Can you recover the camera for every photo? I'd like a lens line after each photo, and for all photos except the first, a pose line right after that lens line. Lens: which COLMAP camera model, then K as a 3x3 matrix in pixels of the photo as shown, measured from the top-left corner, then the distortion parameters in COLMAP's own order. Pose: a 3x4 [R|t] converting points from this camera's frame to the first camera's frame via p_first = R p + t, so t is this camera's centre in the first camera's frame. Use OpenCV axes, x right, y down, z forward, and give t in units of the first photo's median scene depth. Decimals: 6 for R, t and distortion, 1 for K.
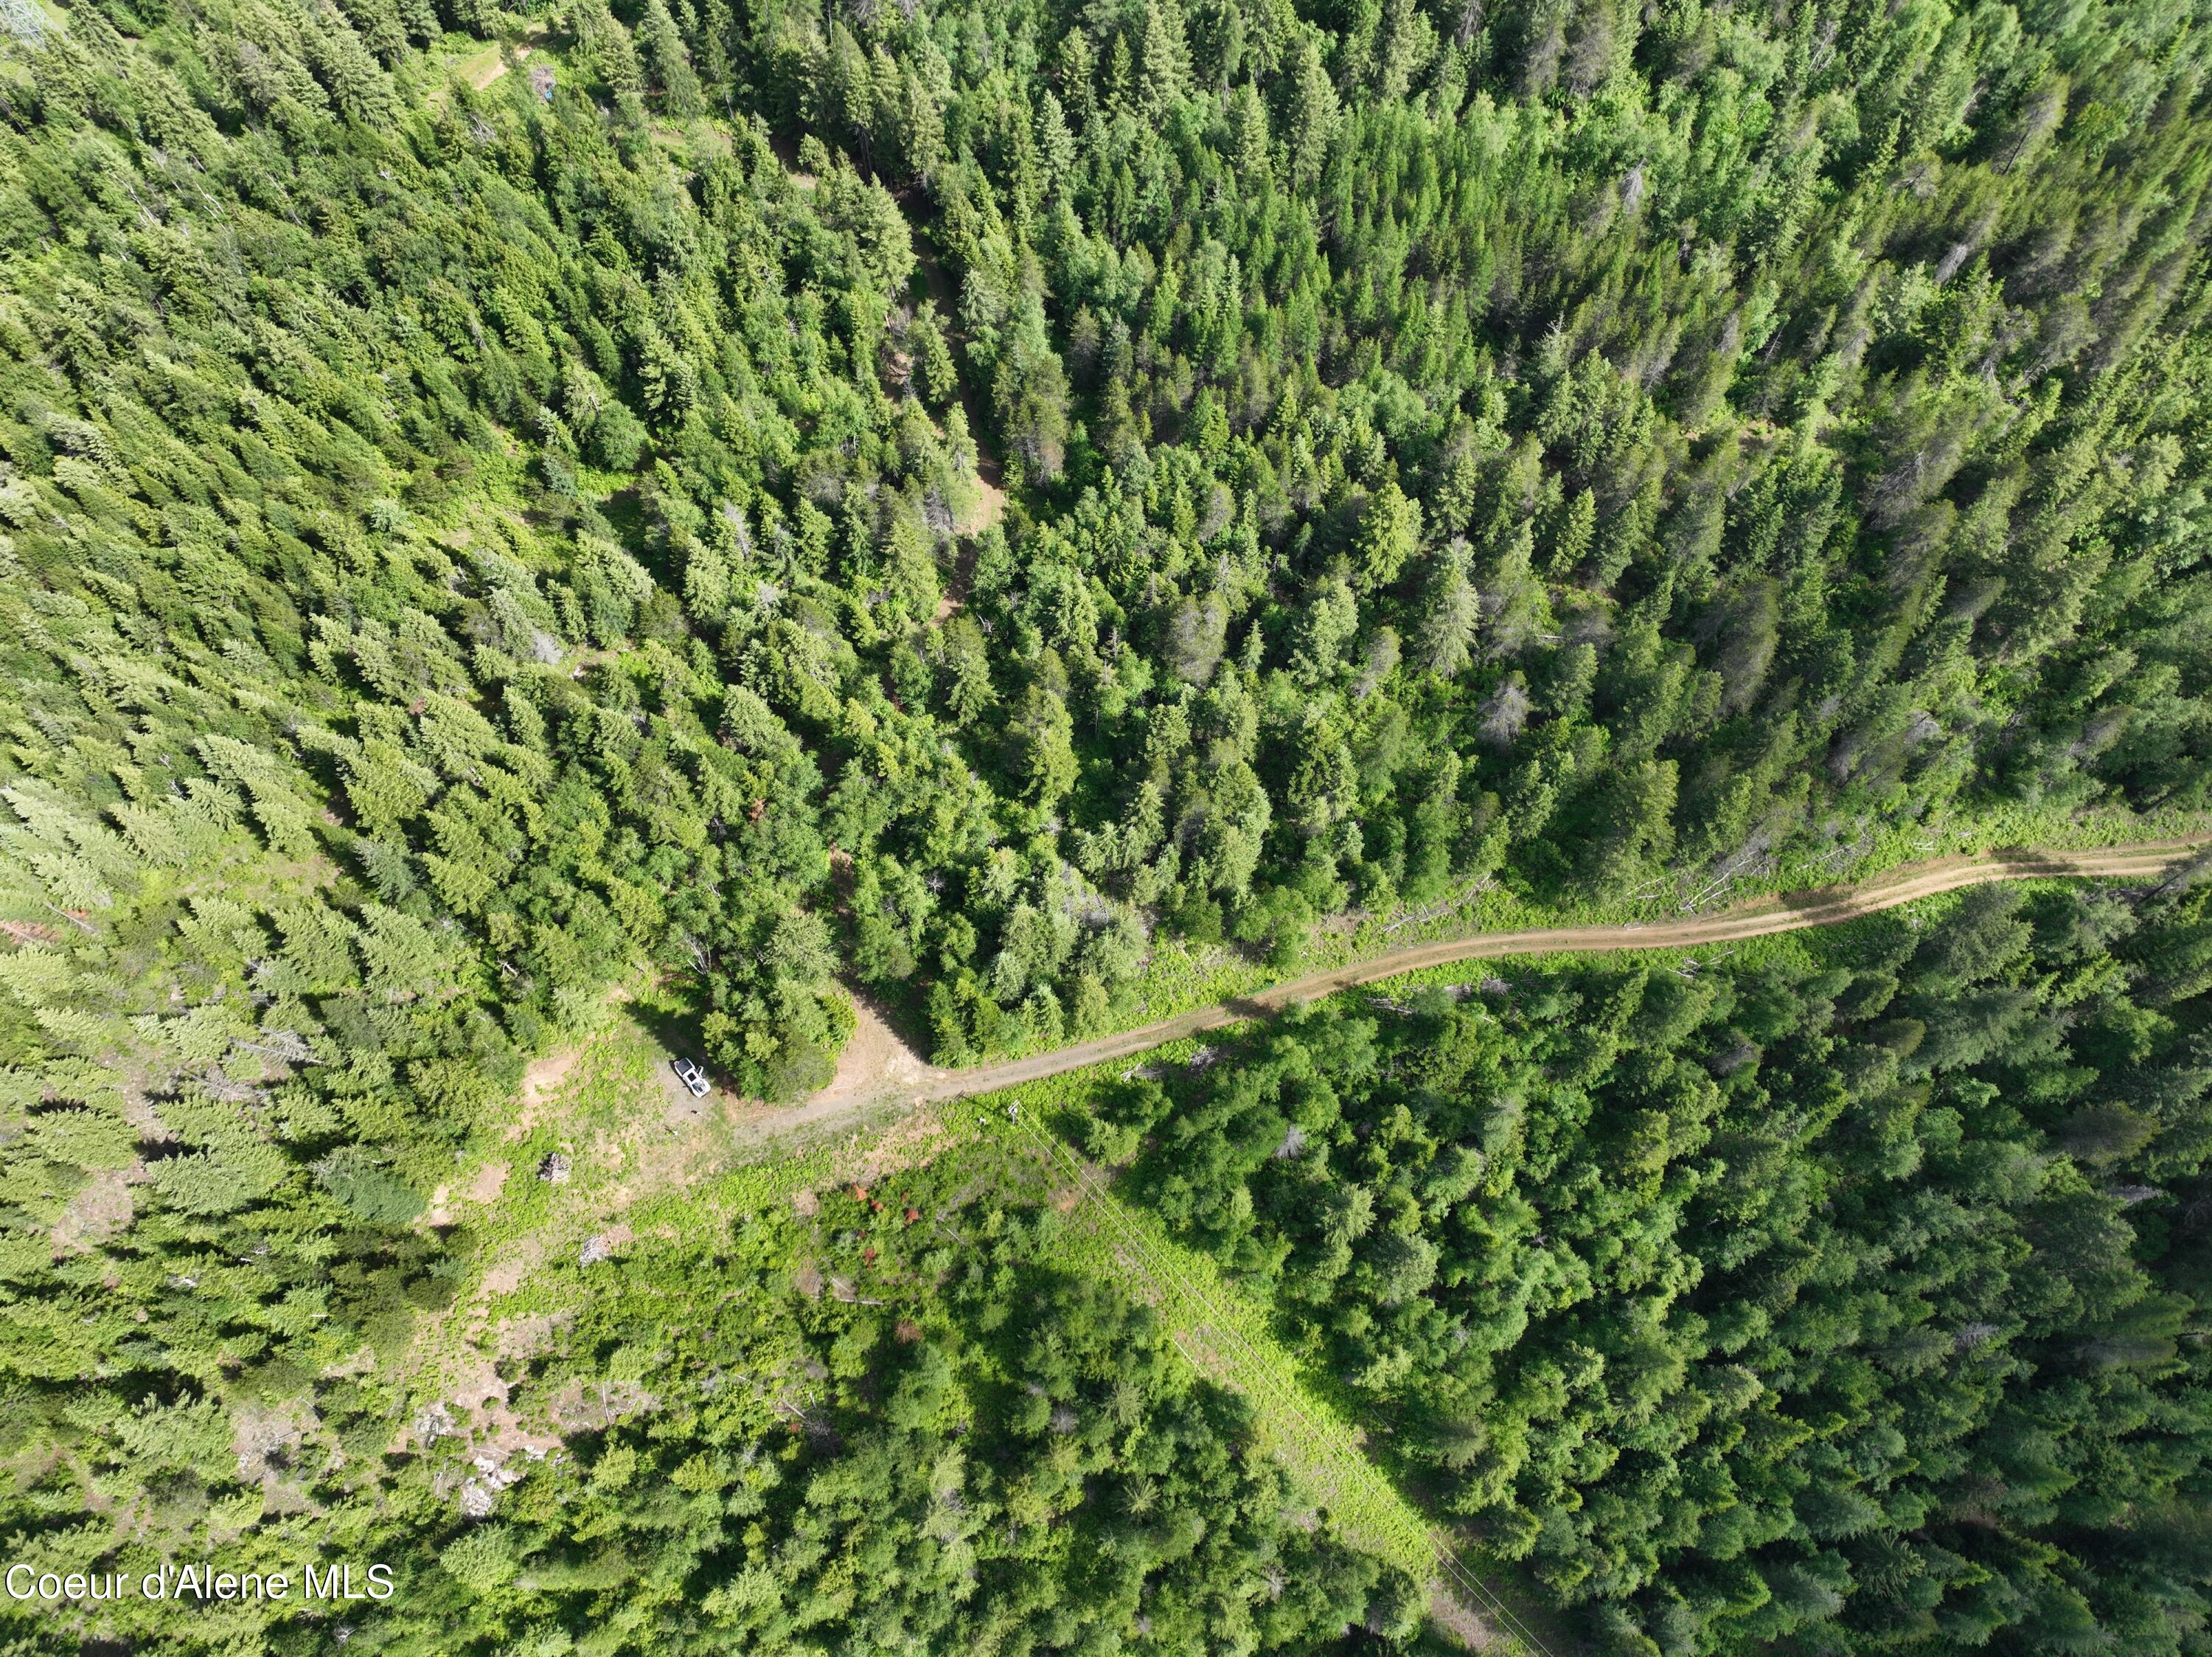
lens RADIAL K [[1552.9, 0, 1115.9], [0, 1552.9, 824.4], [0, 0, 1]] dist [-0.003350, 0.021003]
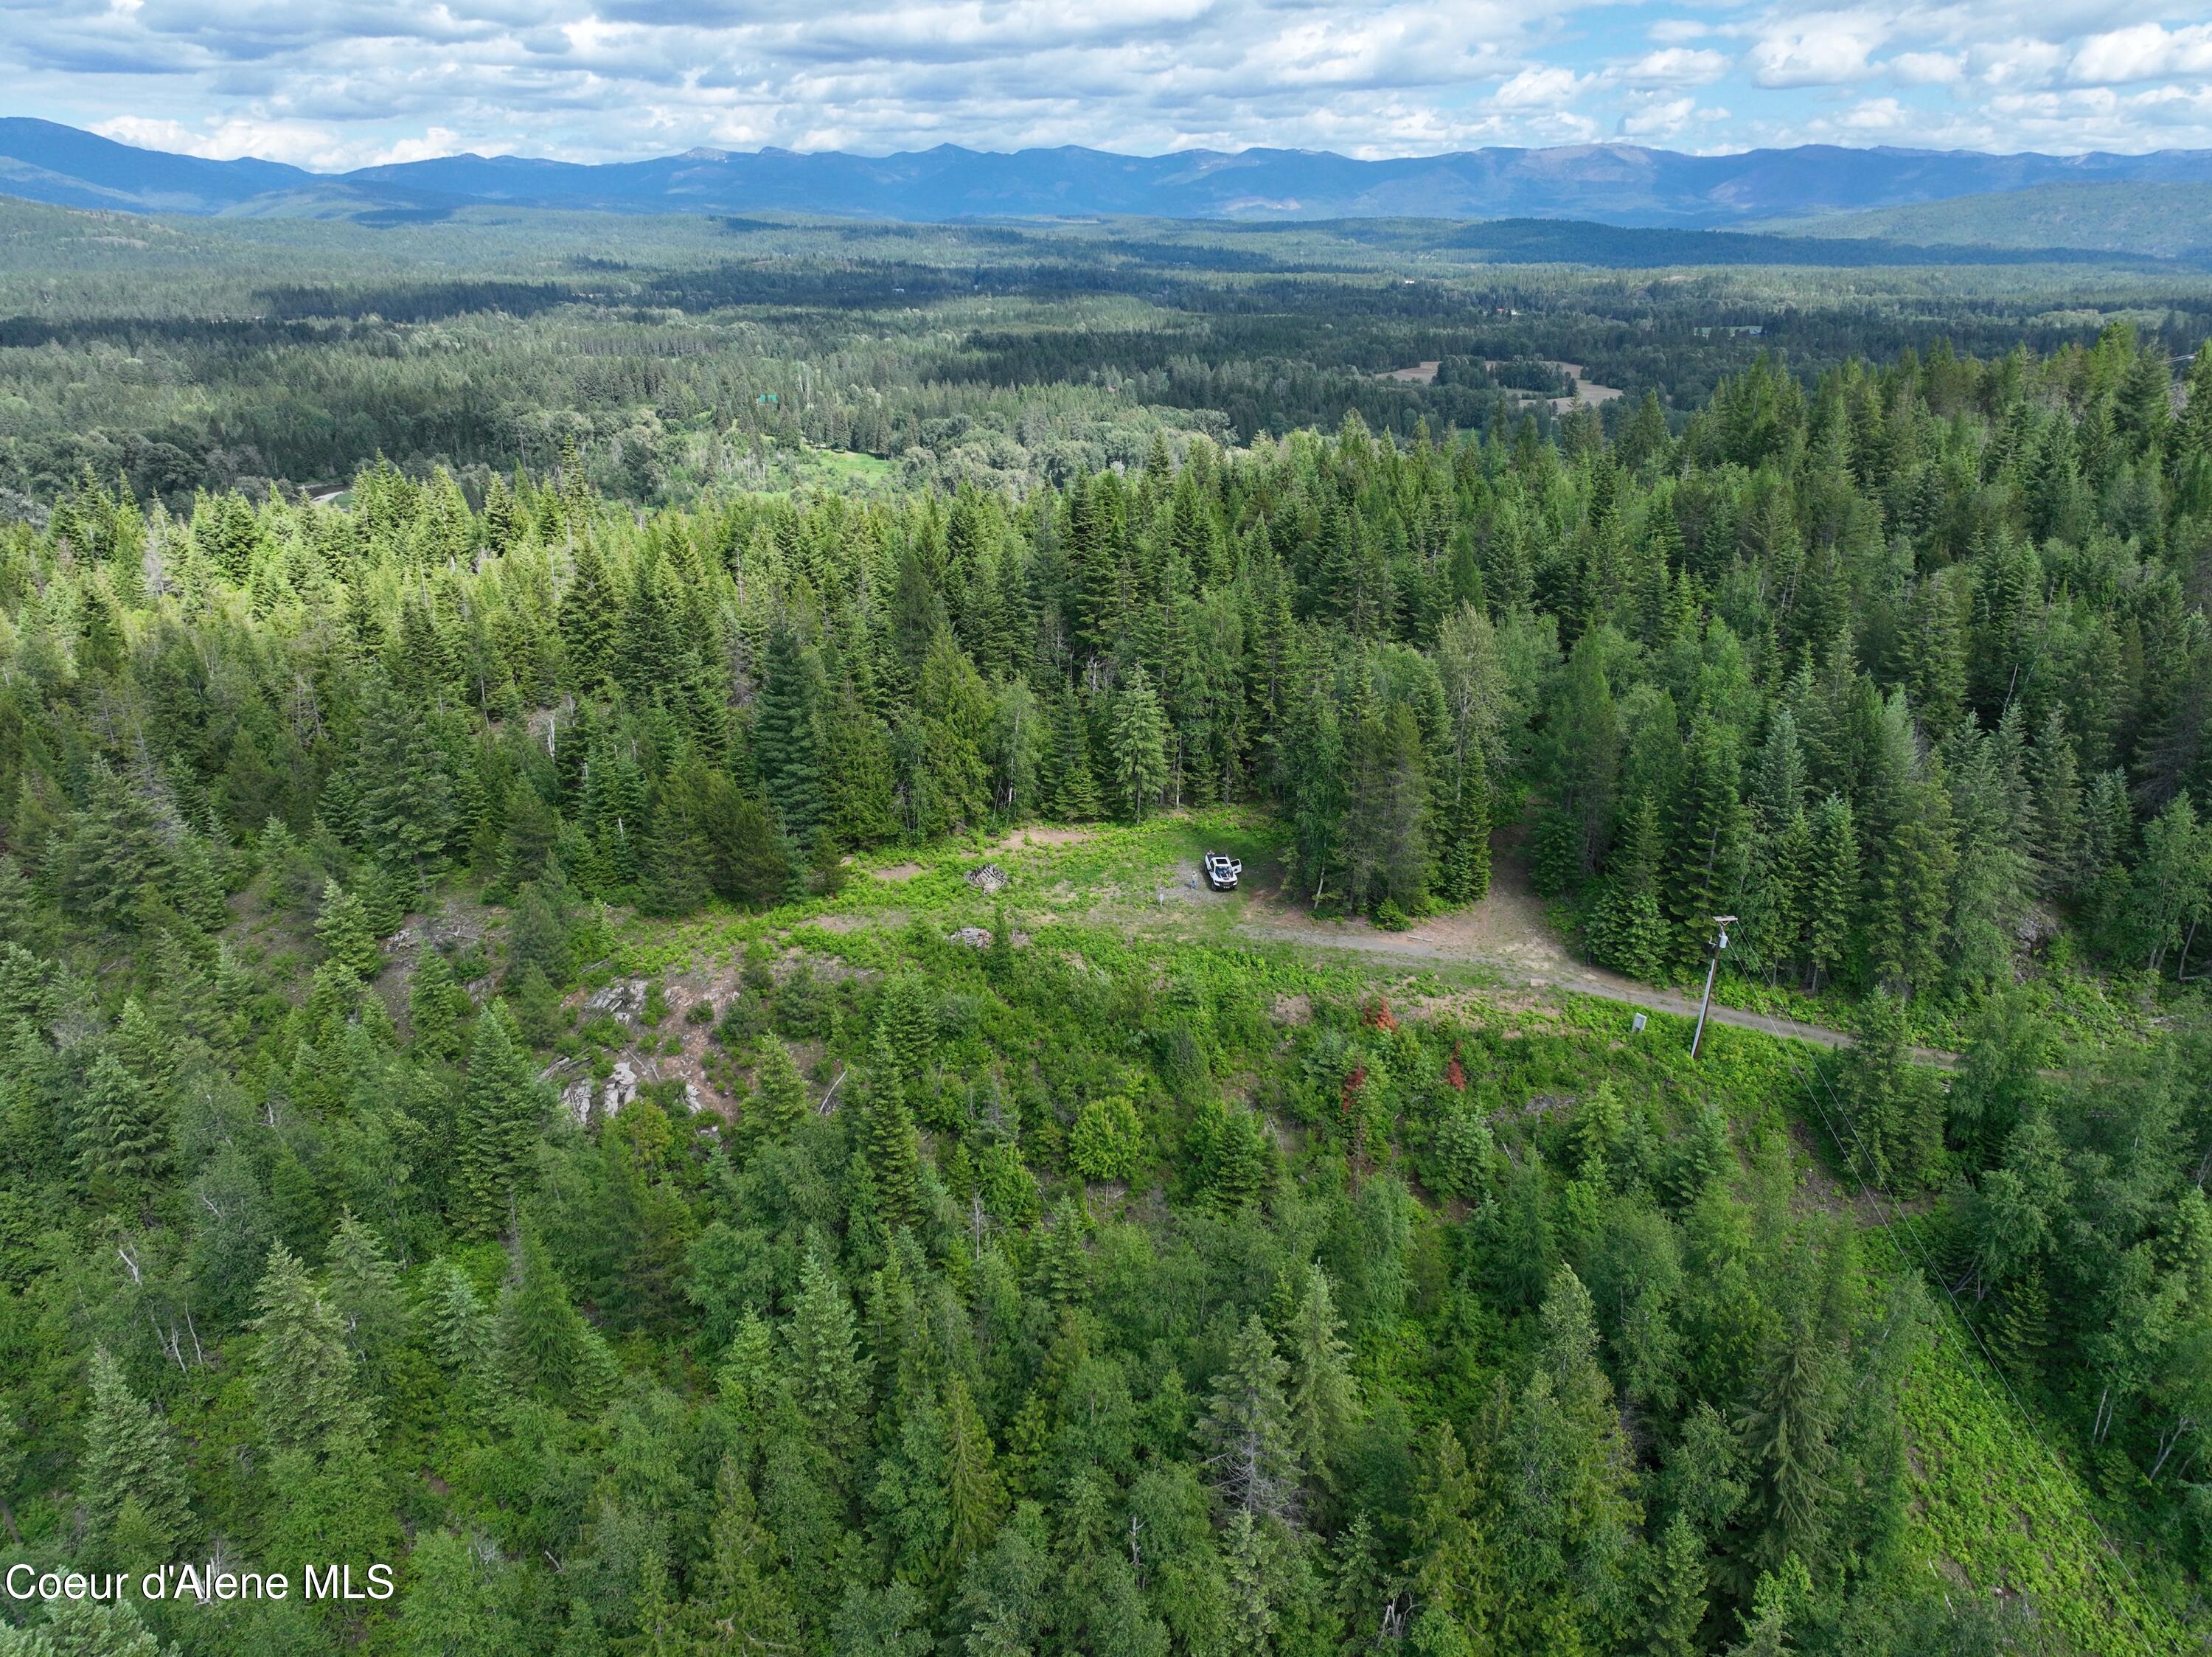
lens RADIAL K [[1552.9, 0, 1116.2], [0, 1552.9, 841.0], [0, 0, 1]] dist [-0.003350, 0.021003]
pose [[0.822442, 0.214524, -0.526848, 0.036709], [-0.528150, 0.631993, -0.567136, 0.550147], [0.211300, 0.744691, 0.633078, 0.557151]]
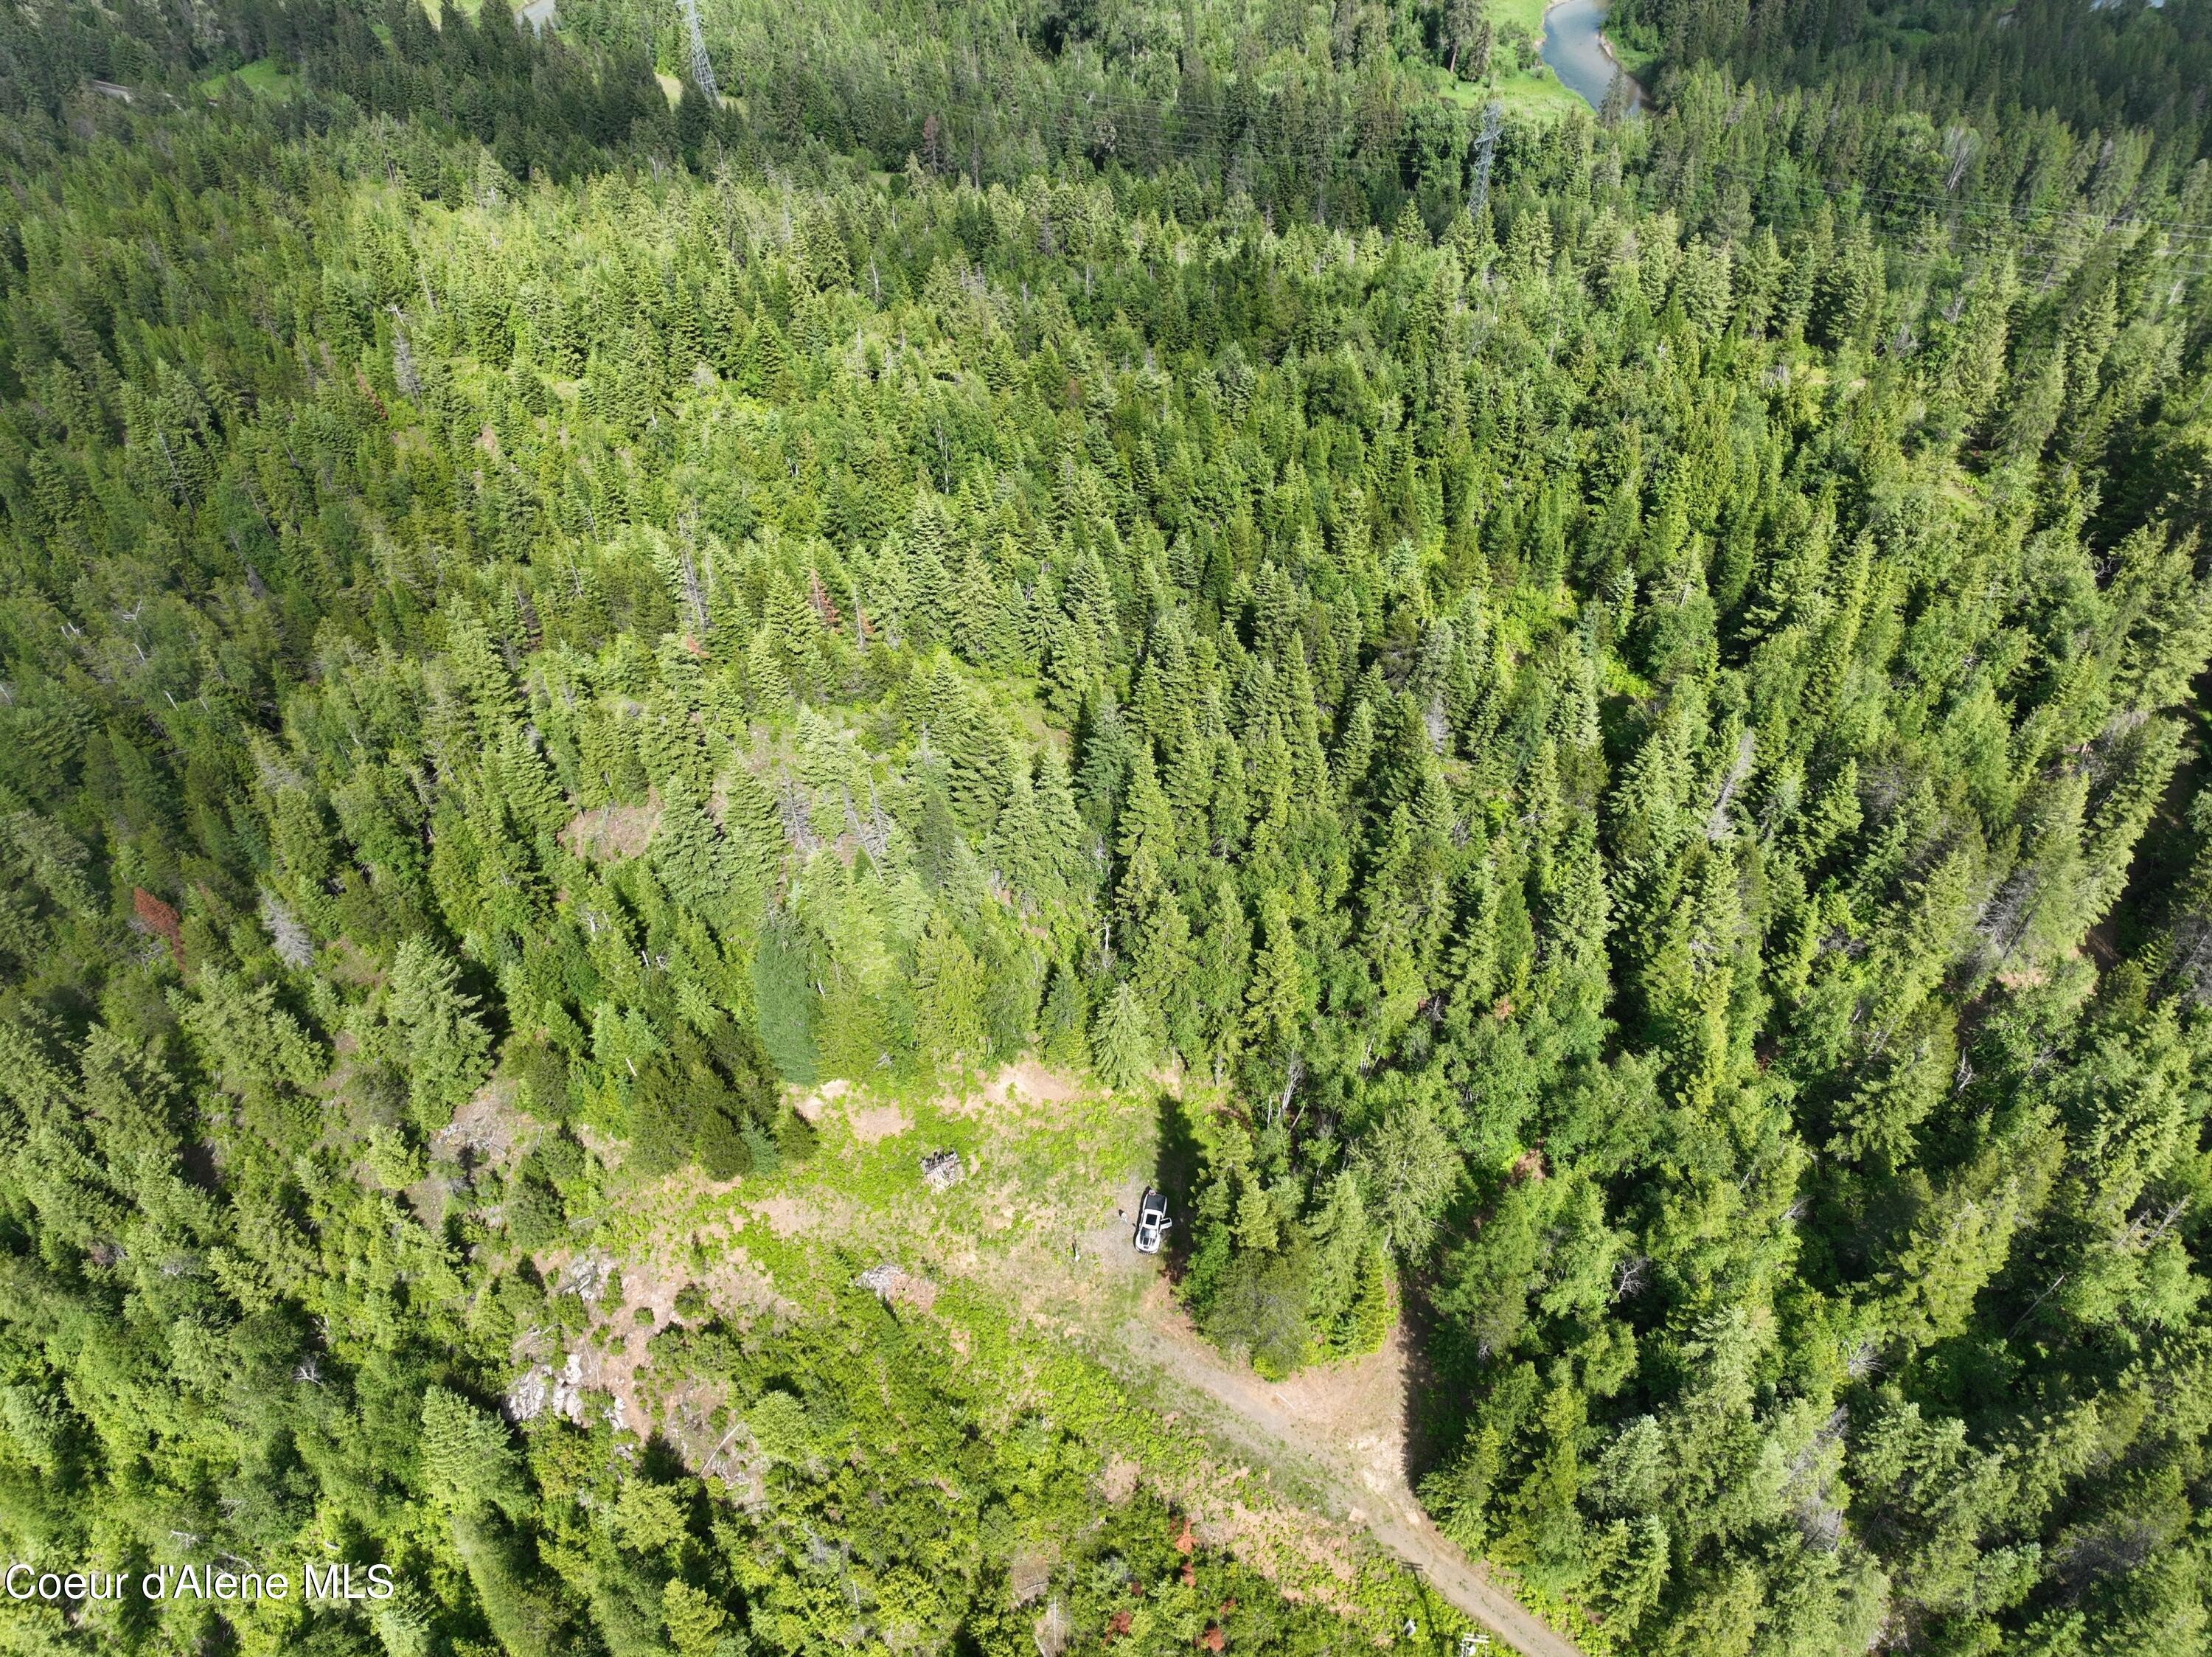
lens RADIAL K [[1552.9, 0, 1118.9], [0, 1552.9, 825.6], [0, 0, 1]] dist [-0.003350, 0.021003]
pose [[0.610642, 0.564458, -0.555431, 0.000231], [-0.731664, 0.670472, -0.123025, 0.139100], [0.302958, 0.481513, 0.822412, 0.344731]]
